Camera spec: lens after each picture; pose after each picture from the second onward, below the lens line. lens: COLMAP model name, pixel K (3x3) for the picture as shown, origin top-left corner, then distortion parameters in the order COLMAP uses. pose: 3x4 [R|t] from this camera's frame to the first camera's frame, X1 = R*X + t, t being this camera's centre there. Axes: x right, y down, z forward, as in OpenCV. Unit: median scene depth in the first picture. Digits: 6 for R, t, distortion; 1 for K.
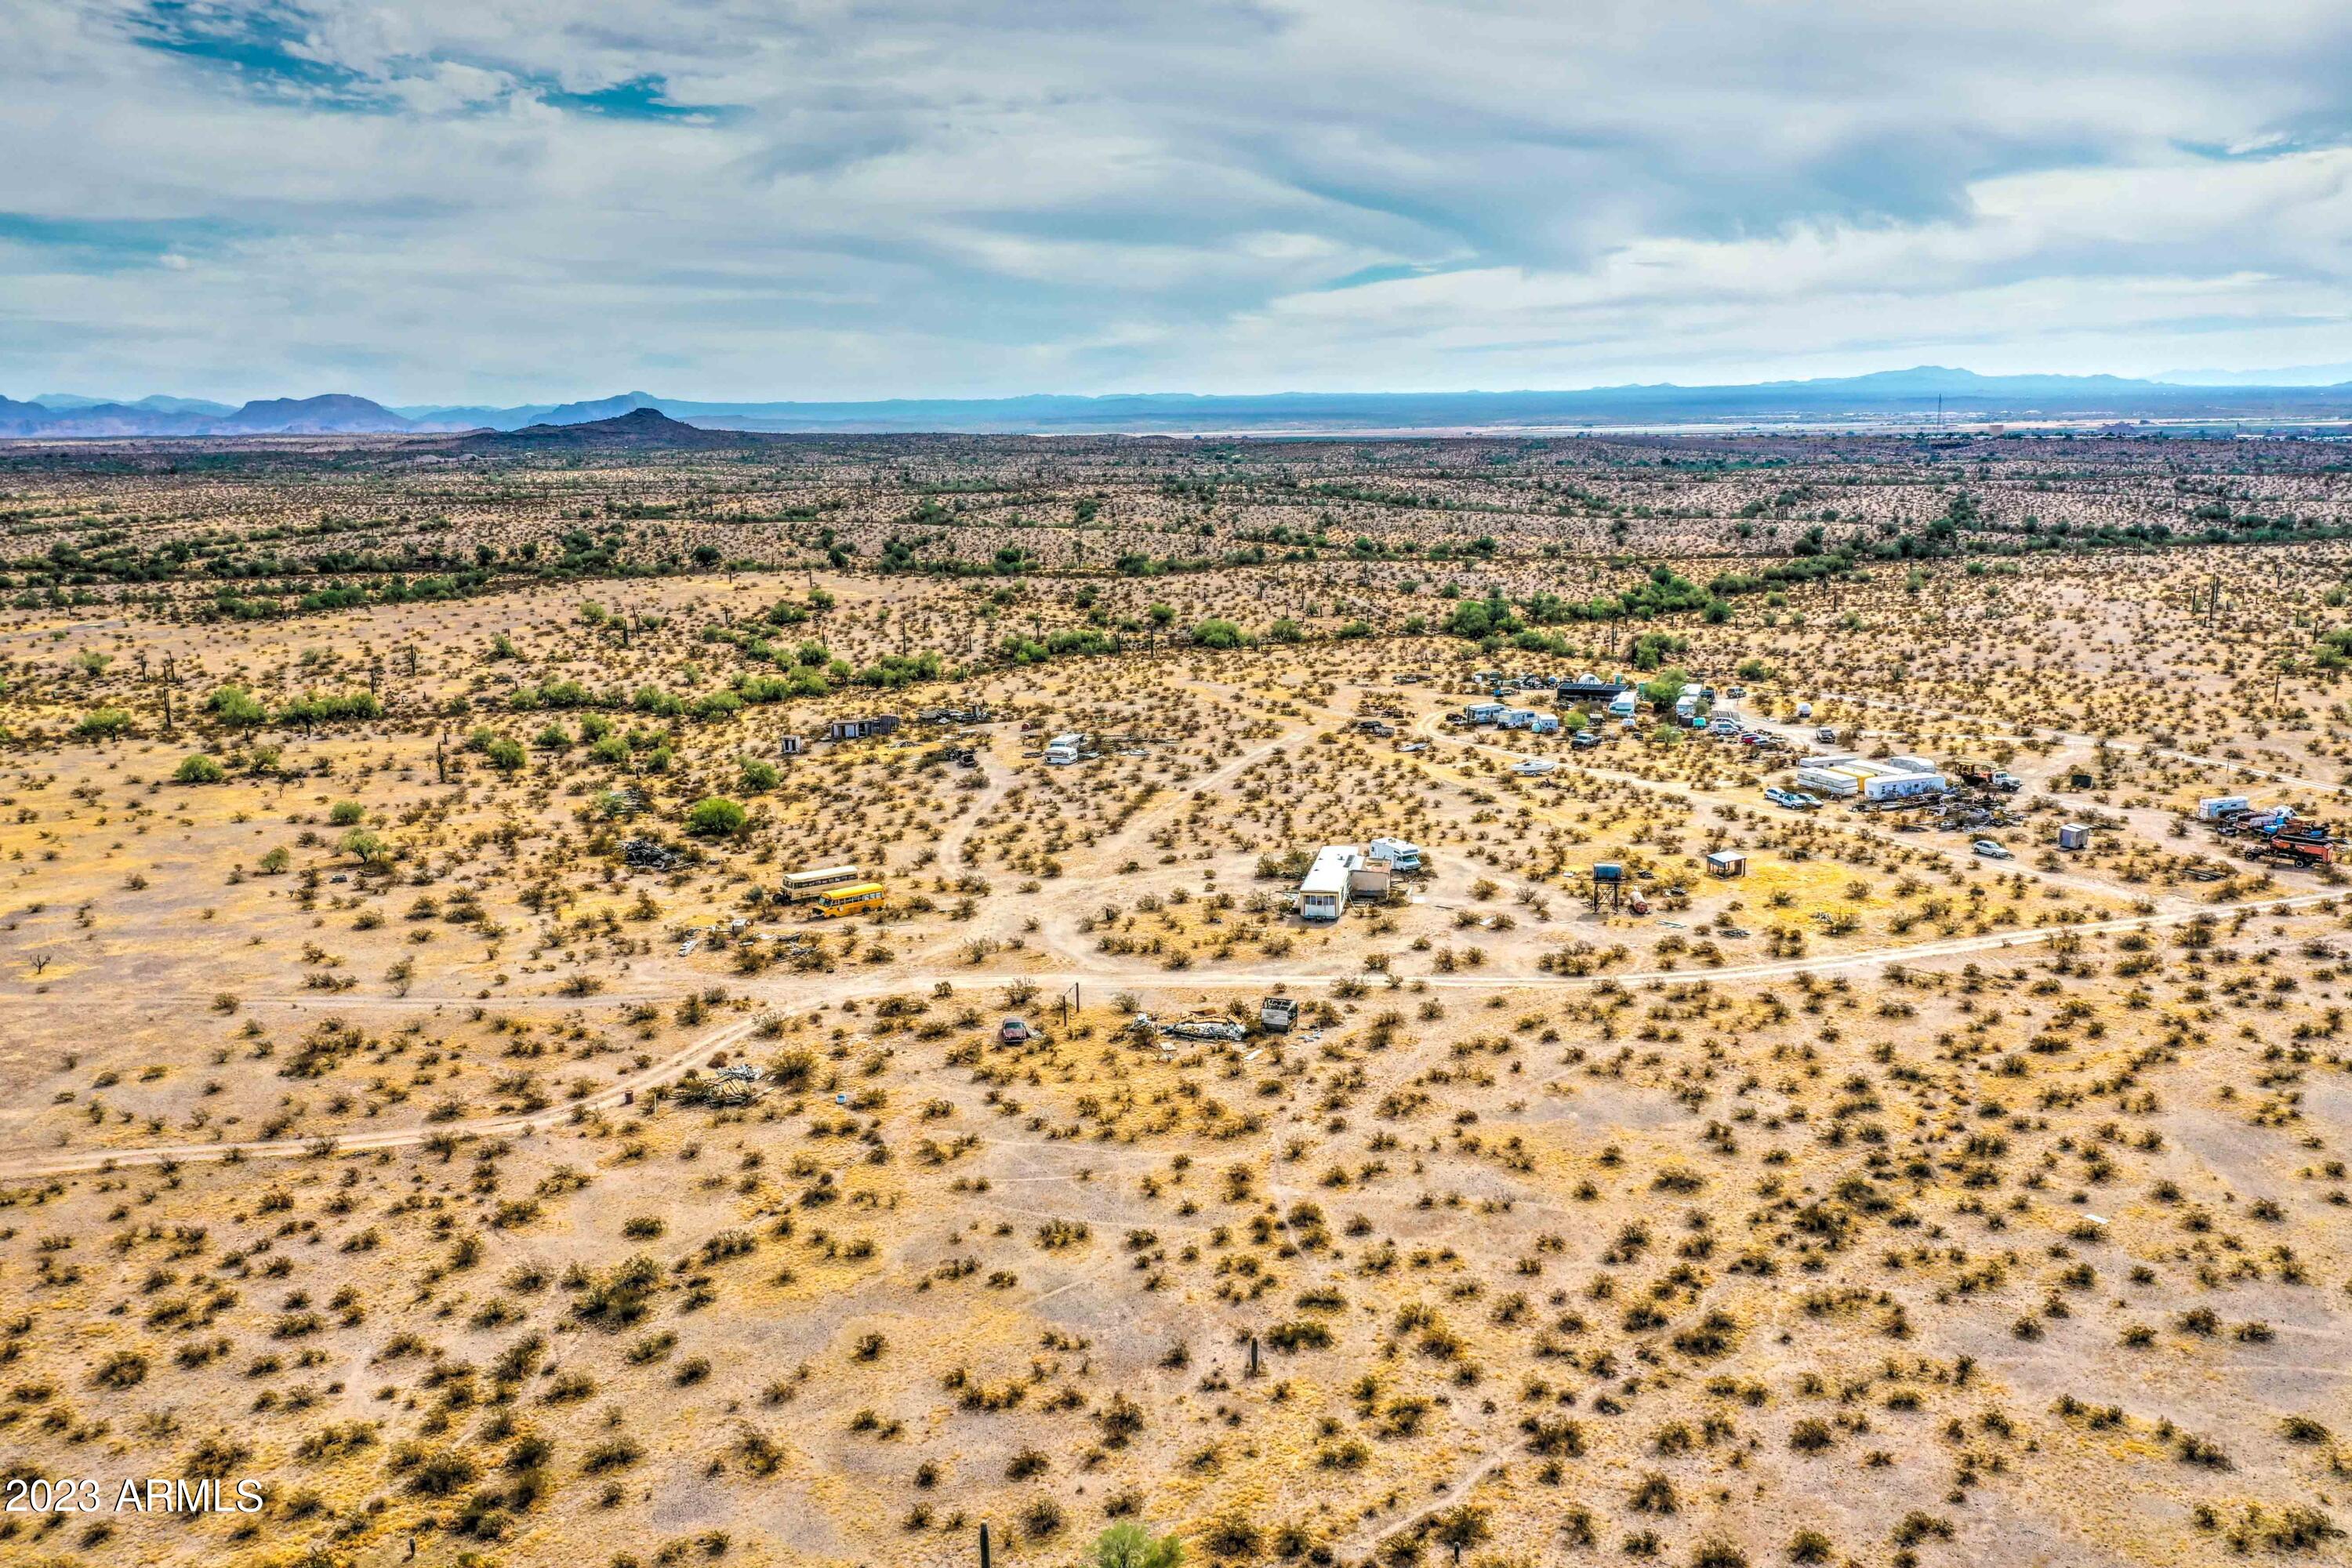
lens RADIAL K [[1901.1, 0, 1166.7], [0, 1901.1, 780.5], [0, 0, 1]] dist [-0.014997, -0.002784]
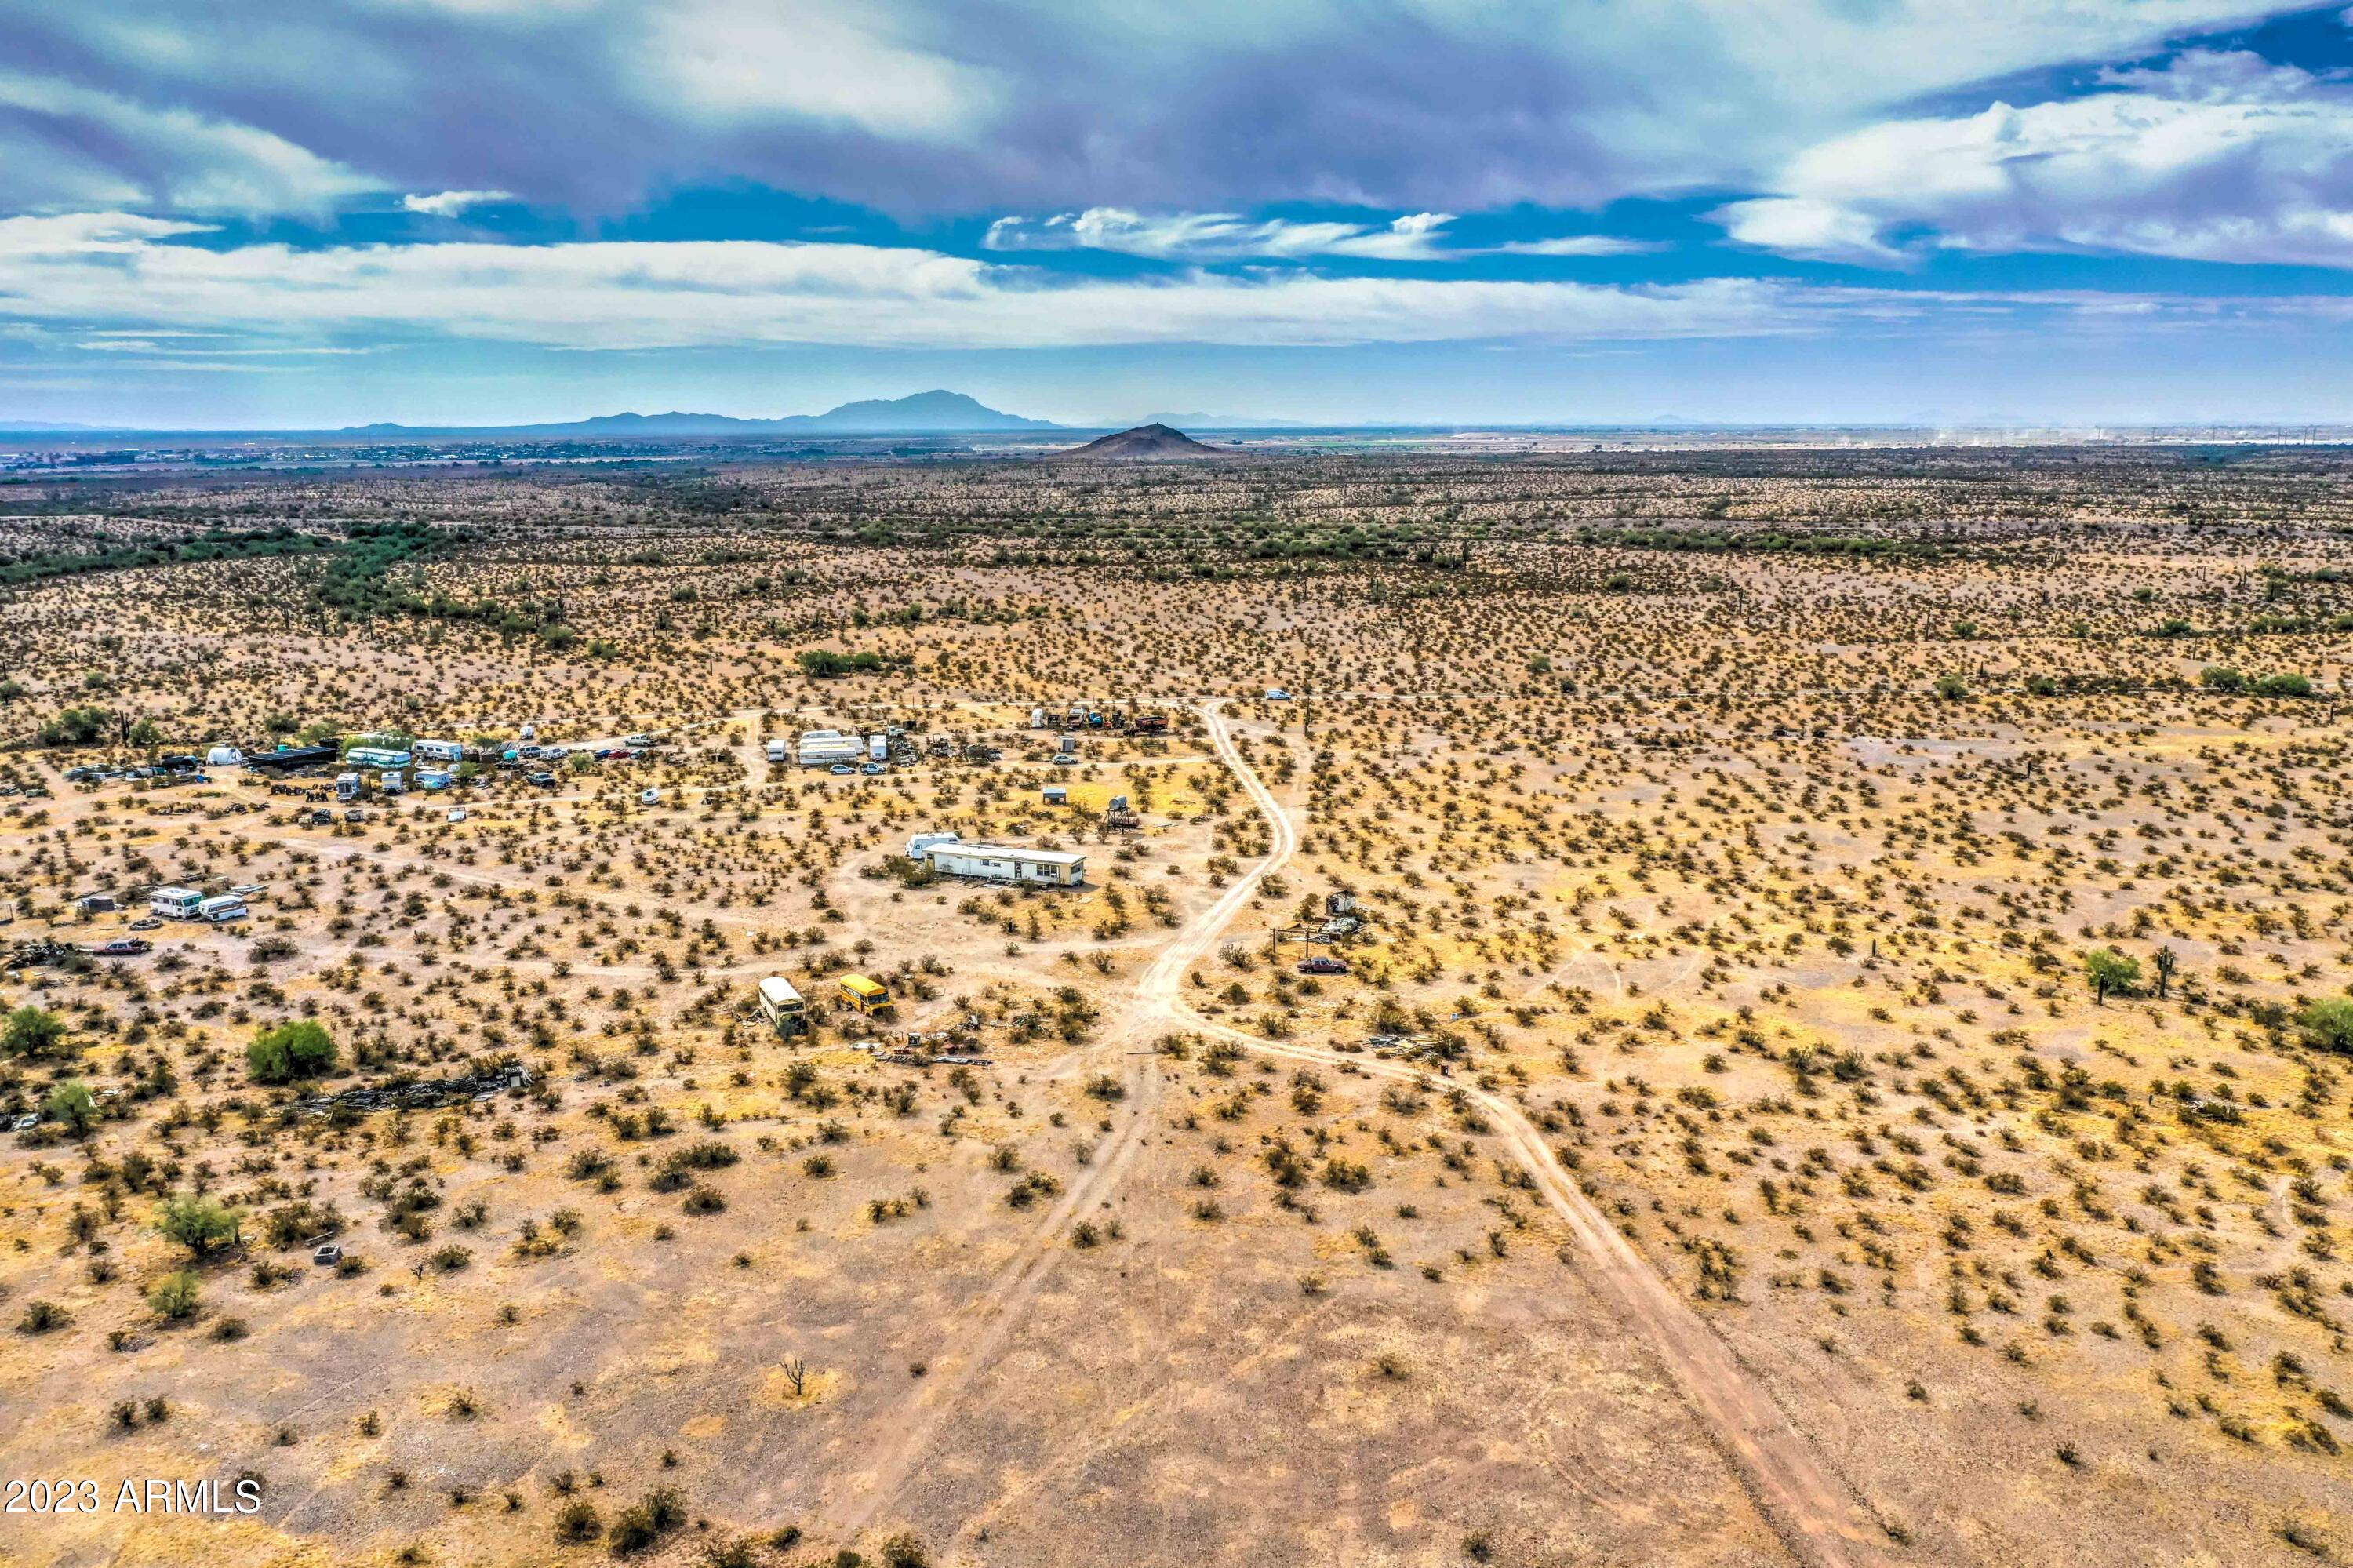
lens RADIAL K [[1858.3, 0, 1173.6], [0, 1858.3, 778.9], [0, 0, 1]] dist [-0.012324, -0.006968]
pose [[0.205148, -0.168272, 0.964157, -1.230757], [0.188761, 0.973417, 0.129724, -0.157897], [-0.960356, 0.155383, 0.231457, 0.799743]]
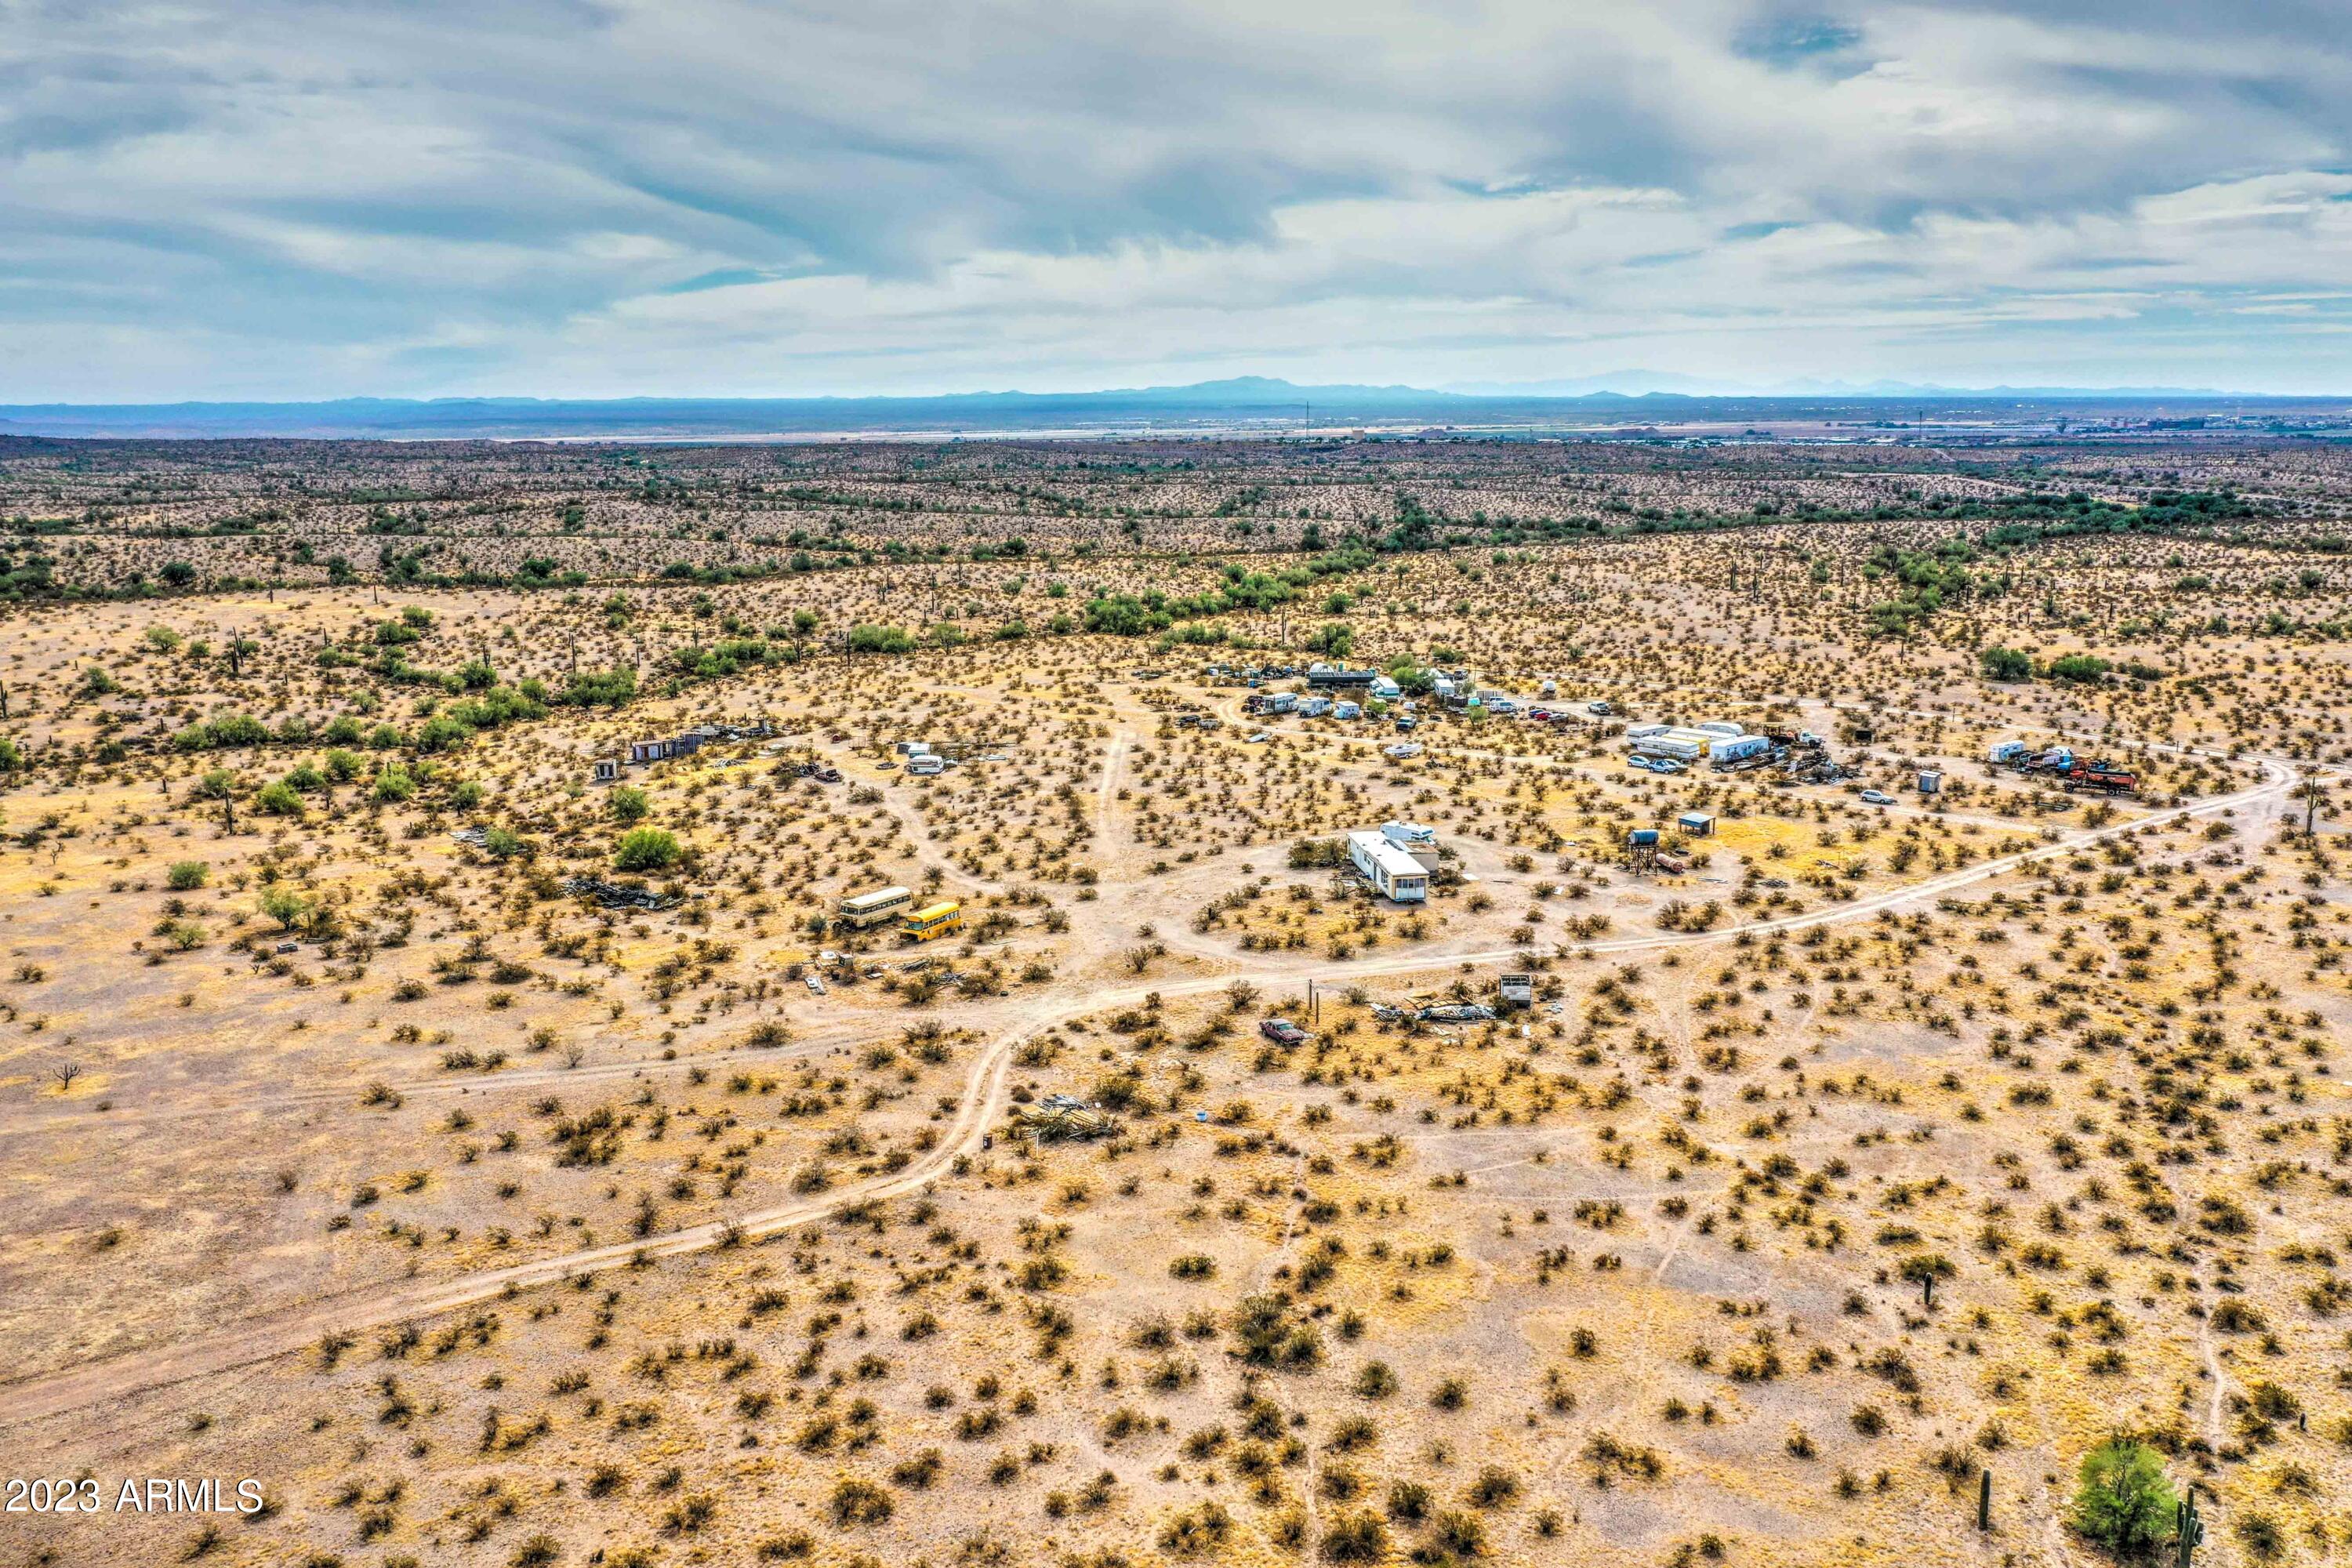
lens RADIAL K [[1880.6, 0, 1173.5], [0, 1880.6, 783.5], [0, 0, 1]] dist [-0.015367, -0.002070]
pose [[0.944159, -0.058398, 0.324273, -0.443934], [0.058187, 0.998252, 0.010356, -0.010701], [-0.324311, 0.009091, 0.945907, 0.092725]]
